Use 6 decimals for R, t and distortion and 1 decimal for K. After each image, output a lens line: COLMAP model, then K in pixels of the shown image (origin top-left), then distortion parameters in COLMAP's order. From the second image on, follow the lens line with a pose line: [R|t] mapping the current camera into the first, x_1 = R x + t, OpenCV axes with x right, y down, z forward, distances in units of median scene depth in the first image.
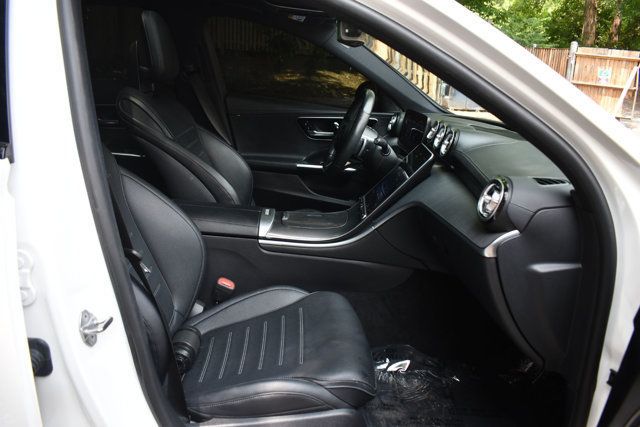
lens RADIAL K [[491.1, 0, 318.5], [0, 491.1, 212.7], [0, 0, 1]] dist [-0.102991, -0.001522]
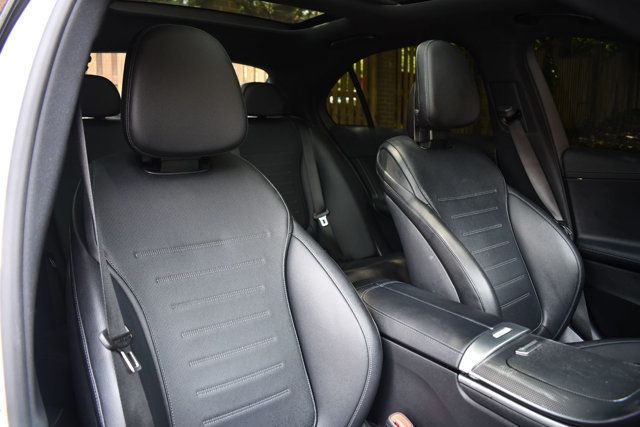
lens RADIAL K [[491.1, 0, 320.1], [0, 491.1, 215.5], [0, 0, 1]] dist [-0.102991, -0.001522]
pose [[0.596062, 0.078737, -0.799069, 0.190192], [-0.187995, 0.981204, -0.043550, -0.064552], [0.780620, 0.176179, 0.599660, 0.406985]]
